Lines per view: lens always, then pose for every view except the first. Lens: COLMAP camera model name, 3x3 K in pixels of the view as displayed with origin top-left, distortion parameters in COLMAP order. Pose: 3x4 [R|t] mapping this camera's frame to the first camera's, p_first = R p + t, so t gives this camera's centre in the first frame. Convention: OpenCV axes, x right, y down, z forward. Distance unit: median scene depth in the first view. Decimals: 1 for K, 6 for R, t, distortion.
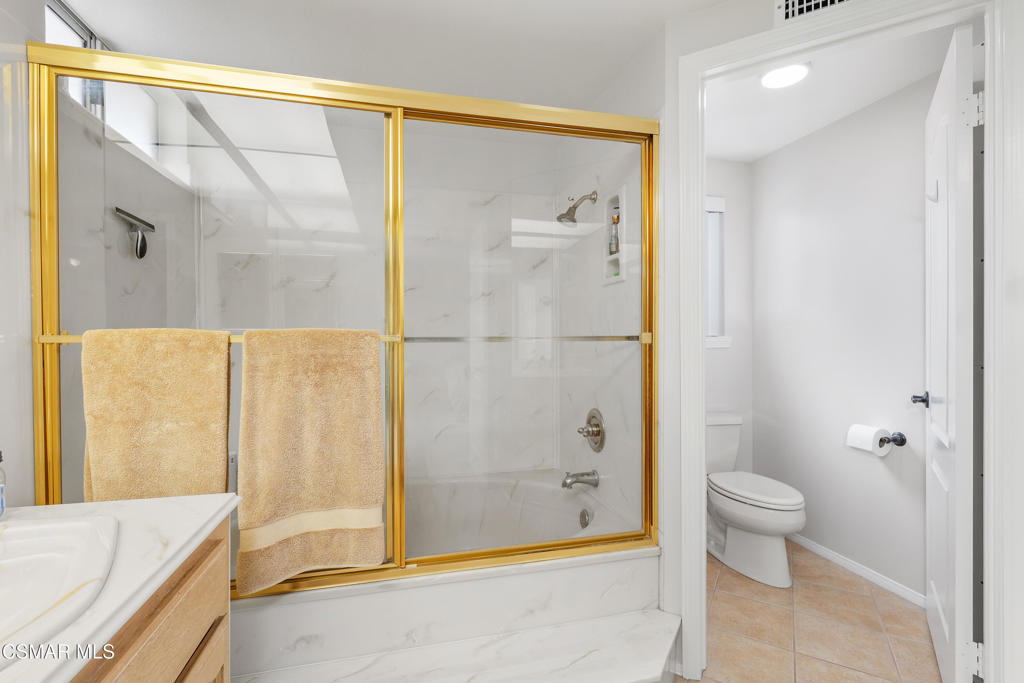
lens RADIAL K [[463.6, 0, 512.0], [0, 463.6, 341.5], [0, 0, 1]] dist [-0.002542, -0.000216]
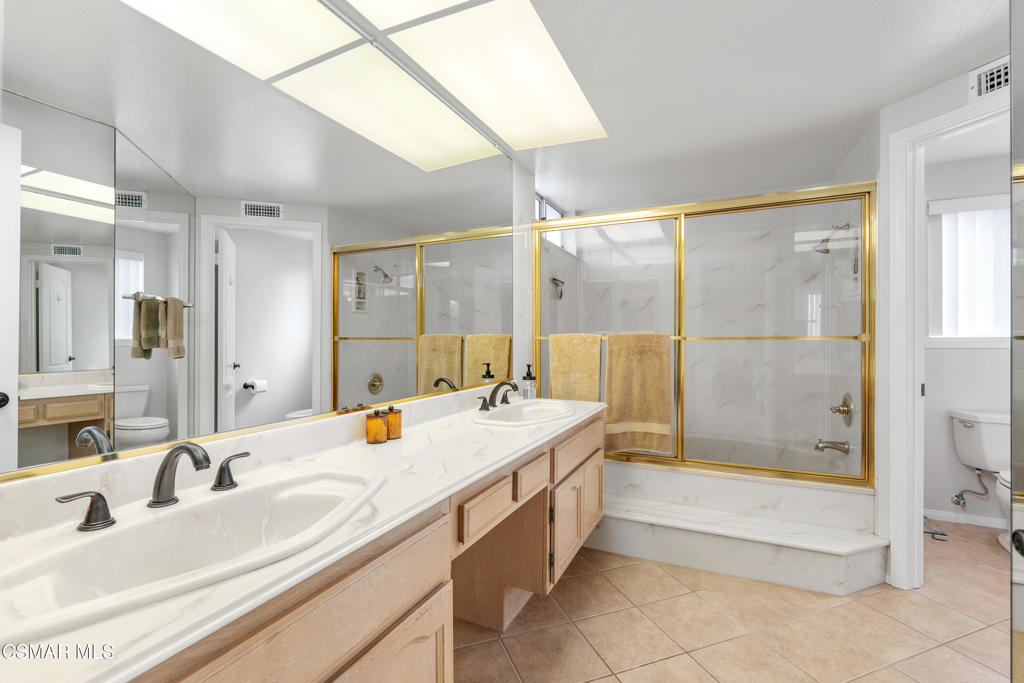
lens RADIAL K [[462.5, 0, 512.0], [0, 462.5, 341.5], [0, 0, 1]] dist [-0.003192, -0.000065]
pose [[0.776797, 0.006525, -0.629717, 0.420665], [-0.005187, 0.999979, 0.003963, 0.003891], [0.629730, 0.000189, 0.776814, -0.921841]]
